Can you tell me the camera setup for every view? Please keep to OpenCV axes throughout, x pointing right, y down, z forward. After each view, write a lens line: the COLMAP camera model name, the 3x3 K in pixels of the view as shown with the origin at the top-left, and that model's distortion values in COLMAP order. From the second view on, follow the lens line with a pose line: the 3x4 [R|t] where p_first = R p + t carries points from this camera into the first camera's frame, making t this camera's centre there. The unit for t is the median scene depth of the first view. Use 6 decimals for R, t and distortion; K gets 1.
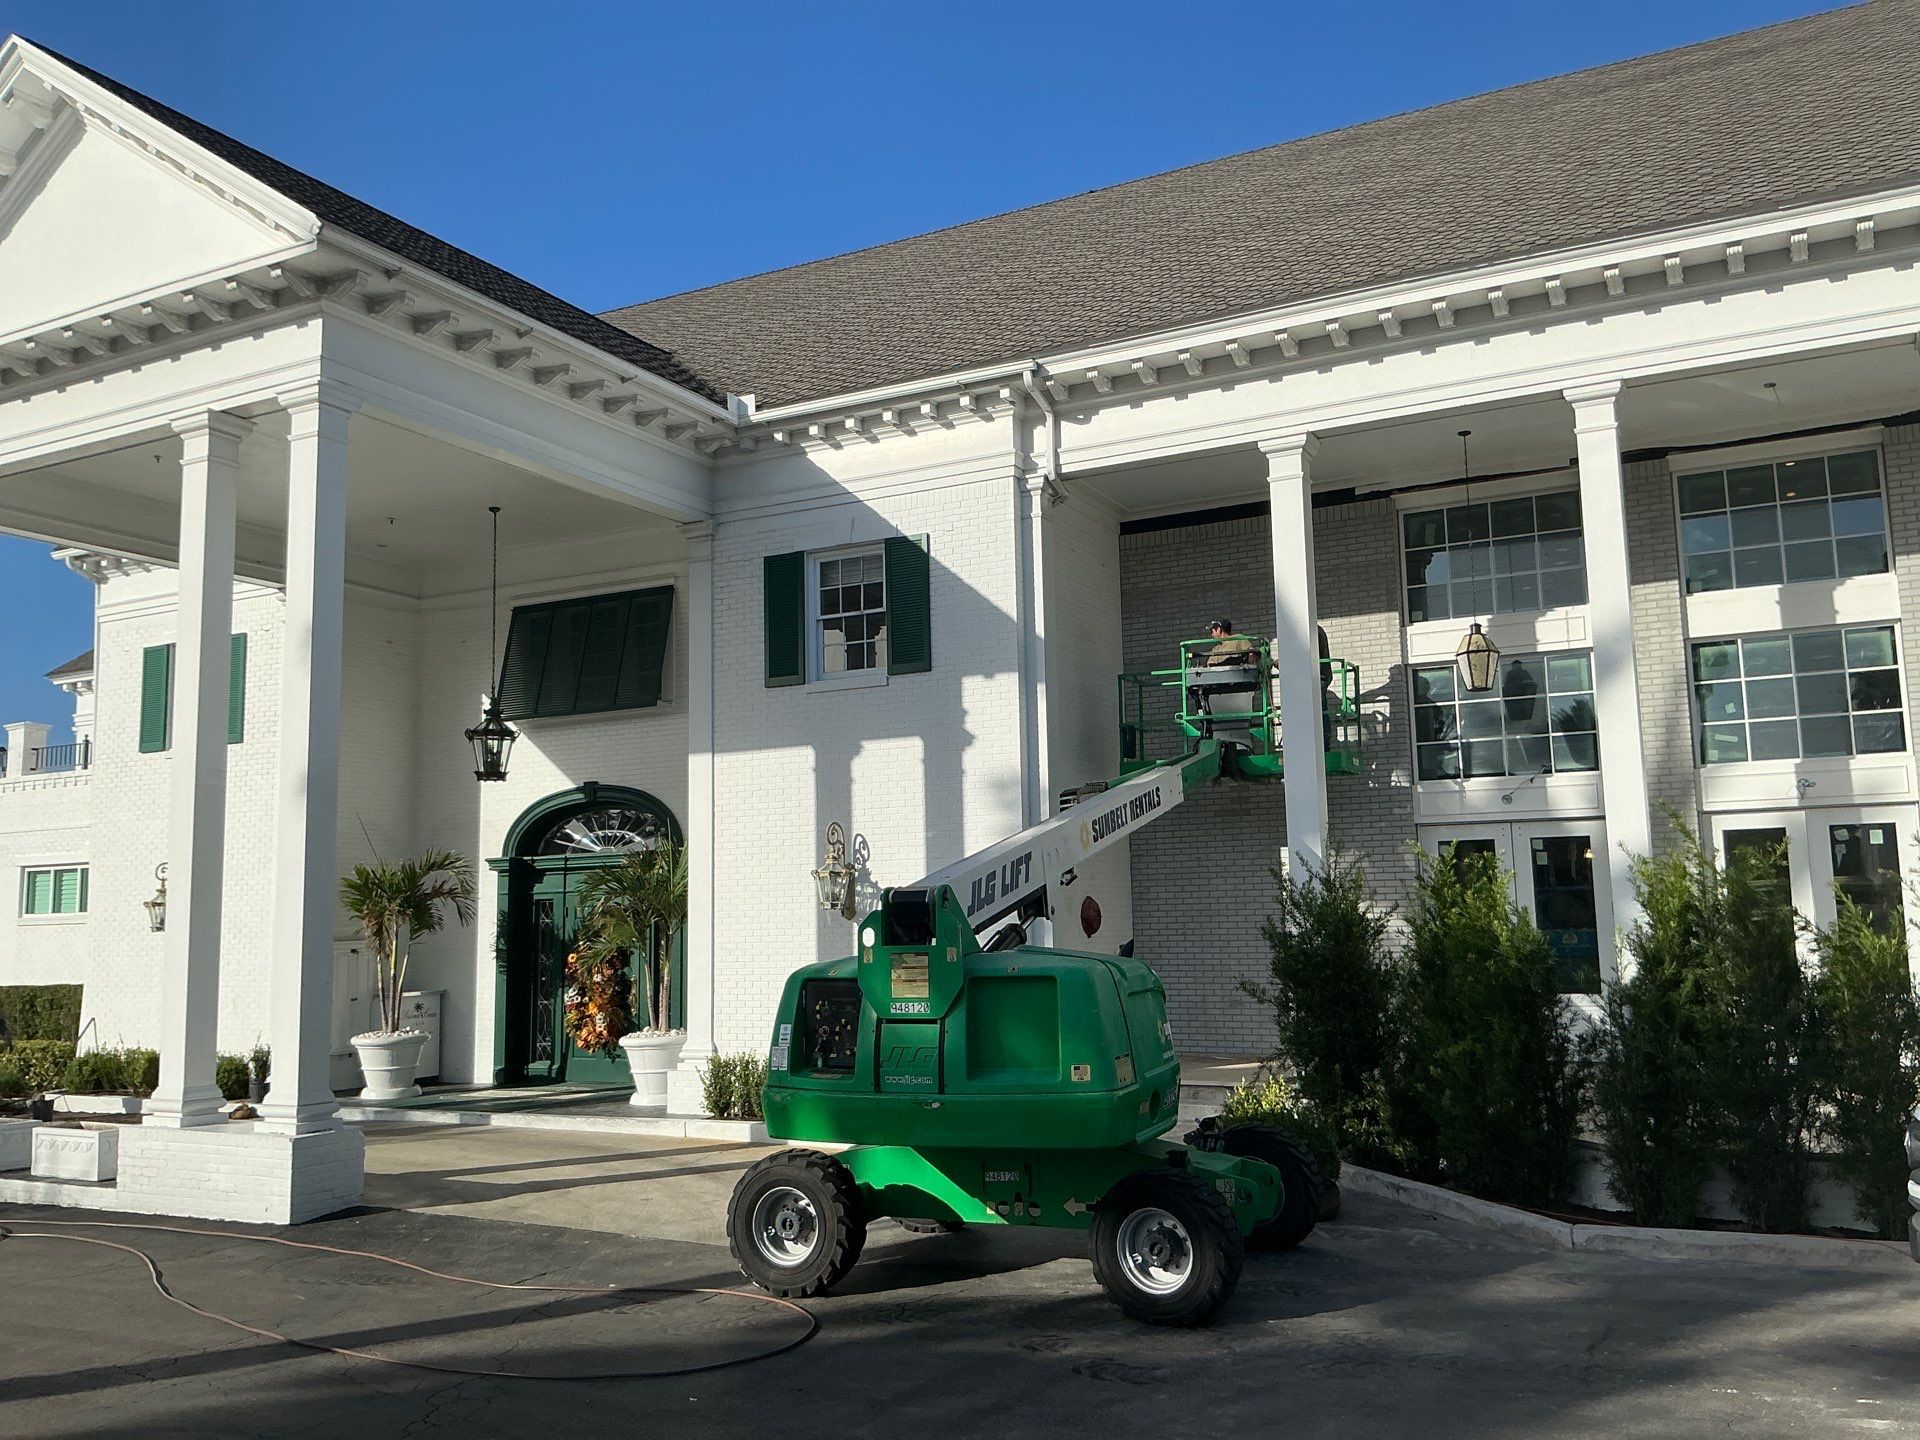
lens RADIAL K [[1602.1, 0, 953.9], [0, 1602.1, 714.7], [0, 0, 1]] dist [0.079467, -0.153626]
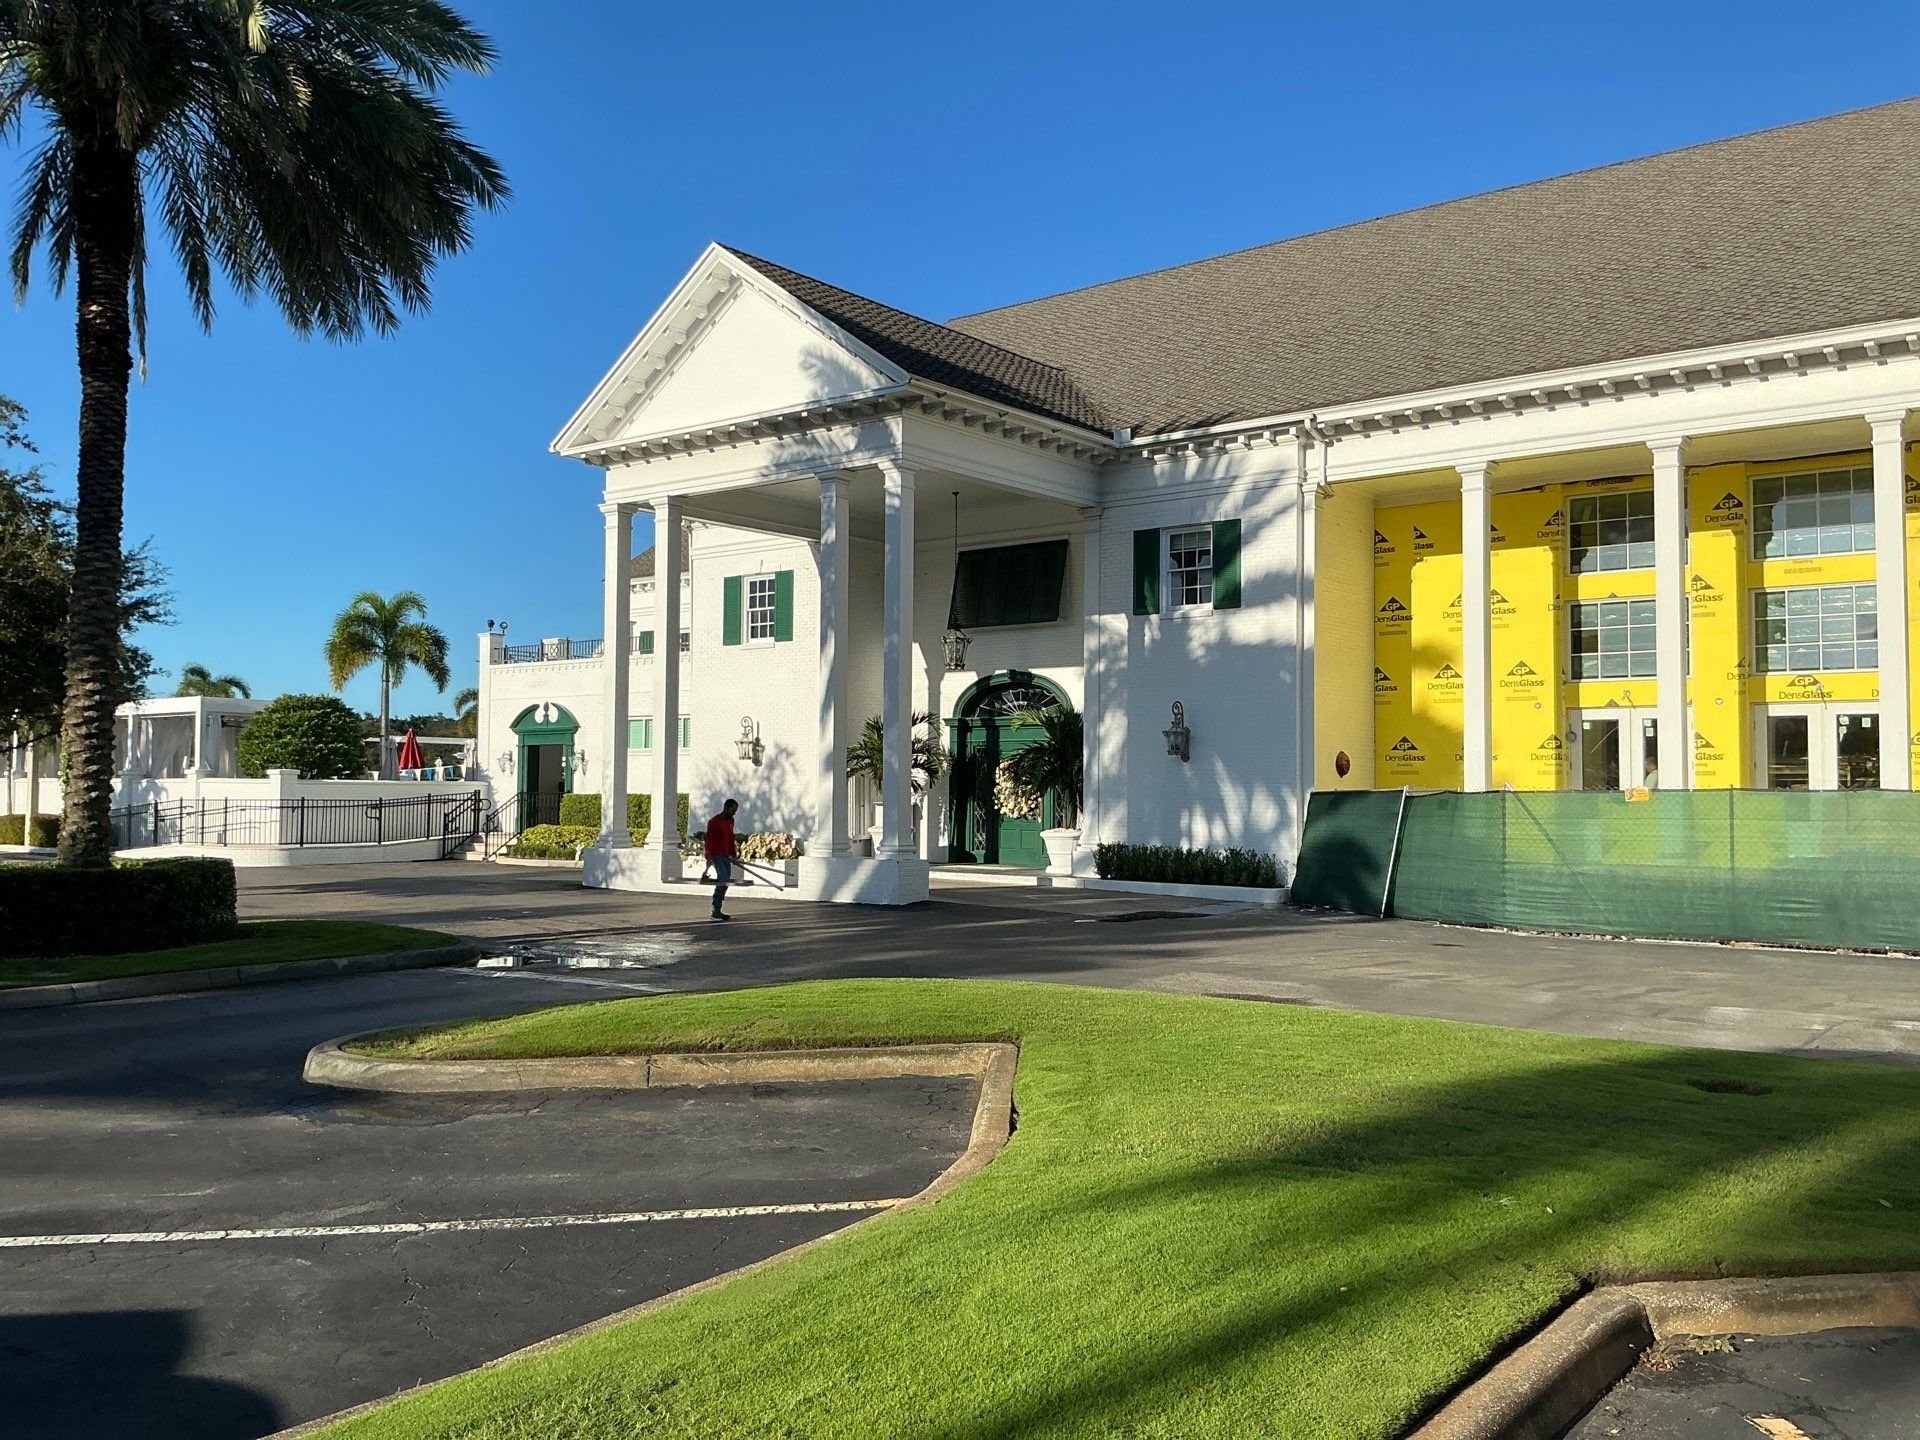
lens RADIAL K [[1602.1, 0, 944.3], [0, 1602.1, 715.6], [0, 0, 1]] dist [0.079467, -0.153626]
pose [[0.979925, 0.019866, -0.198375, 0.015177], [-0.002936, 0.996353, 0.085276, -0.052802], [0.199346, -0.082981, 0.976409, -0.599600]]
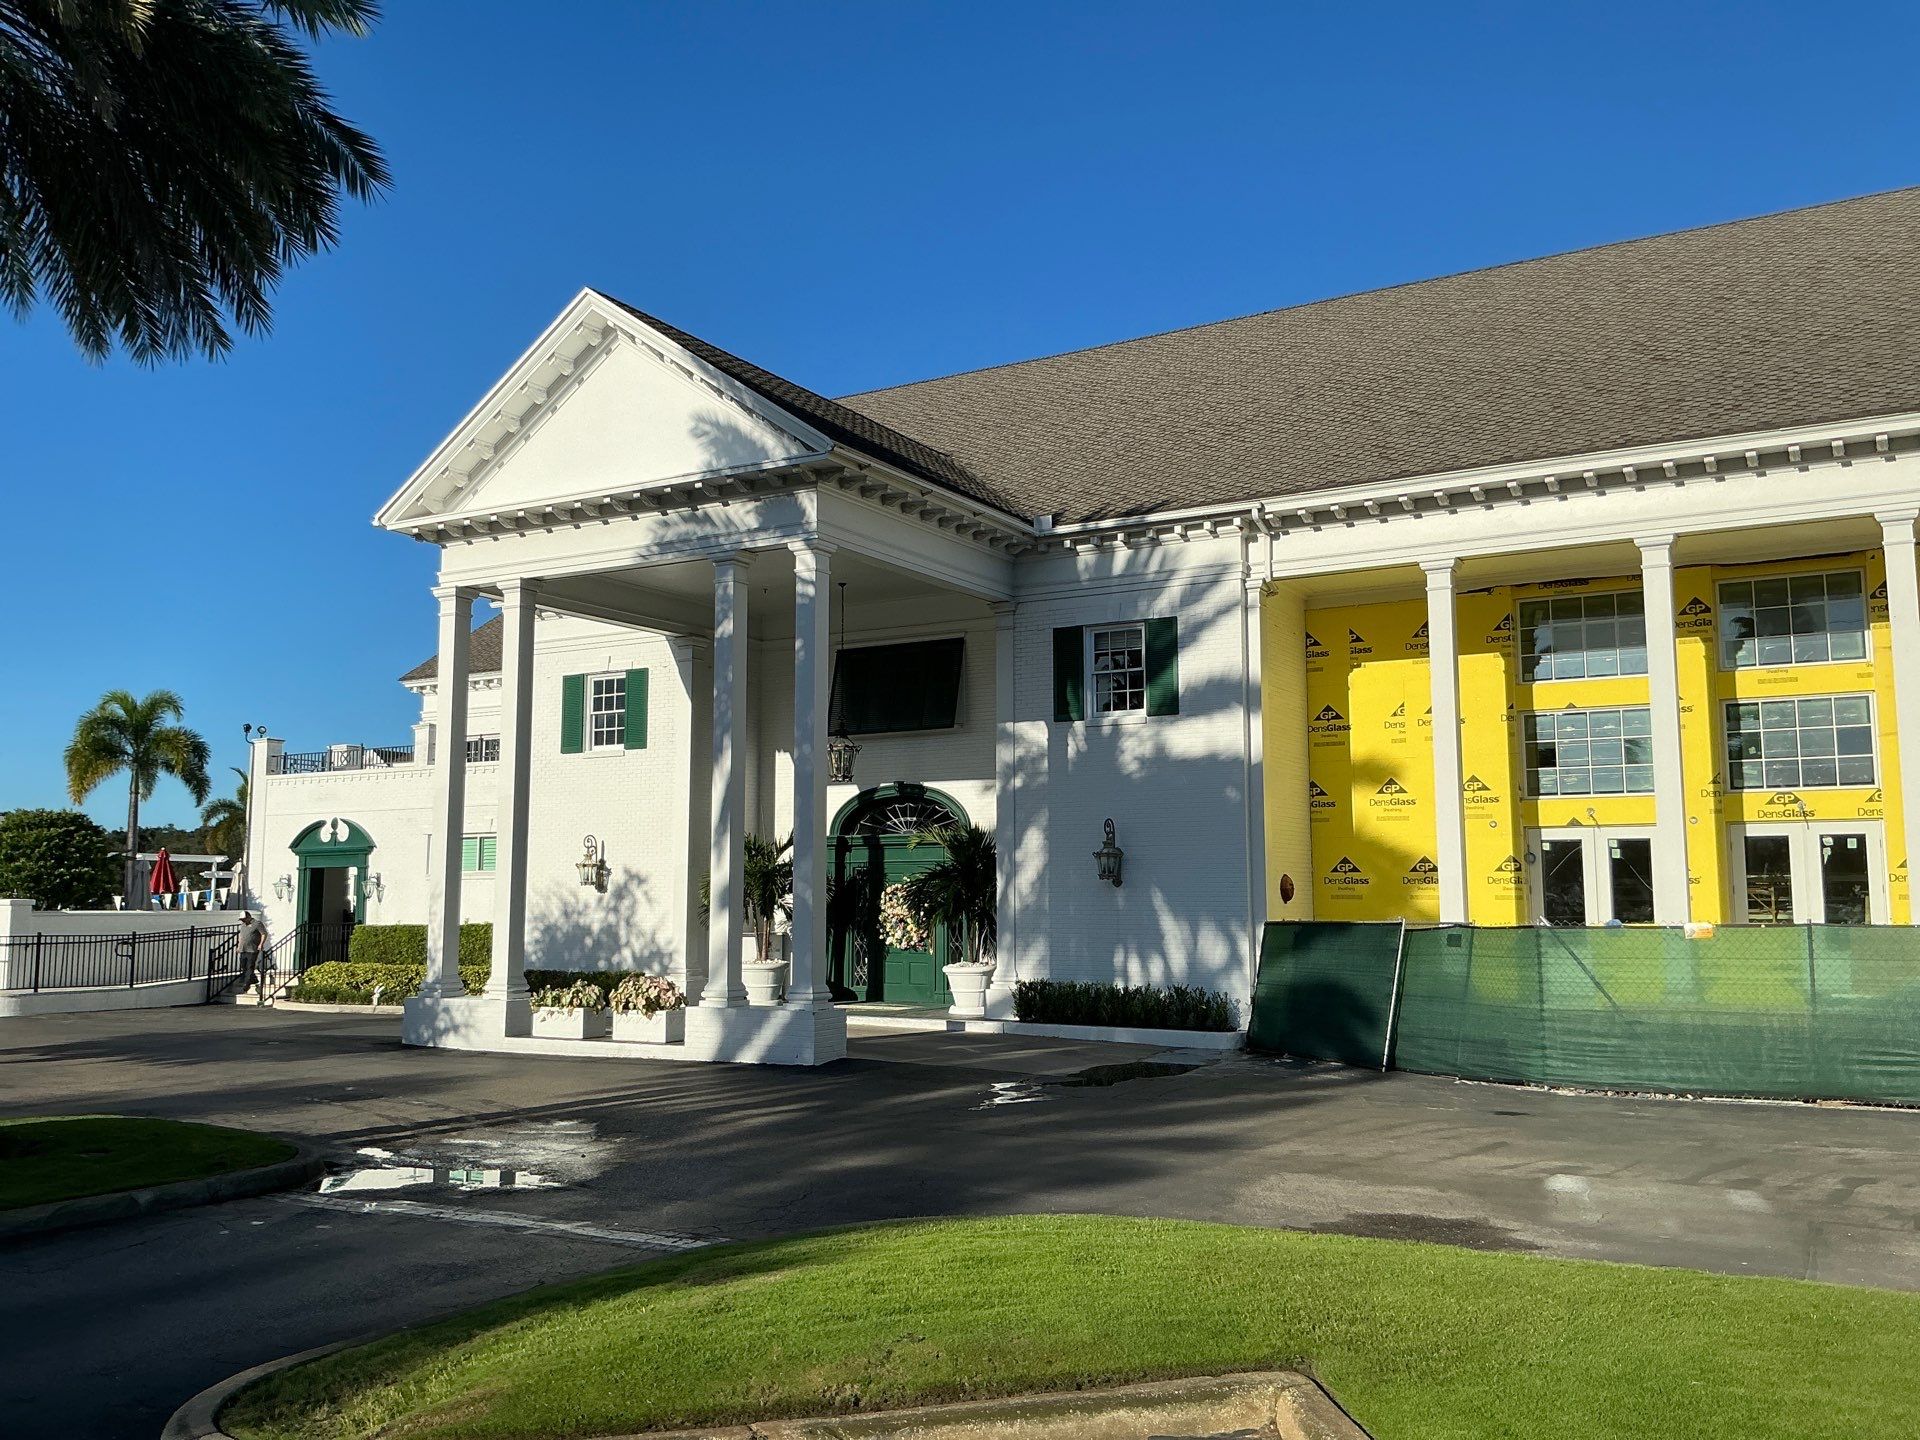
lens RADIAL K [[1602.1, 0, 946.3], [0, 1602.1, 714.2], [0, 0, 1]] dist [0.079467, -0.153626]
pose [[0.998415, 0.014374, -0.054407, -0.138047], [-0.013513, 0.999778, 0.016158, -0.045727], [0.054627, -0.015397, 0.998388, -0.422239]]
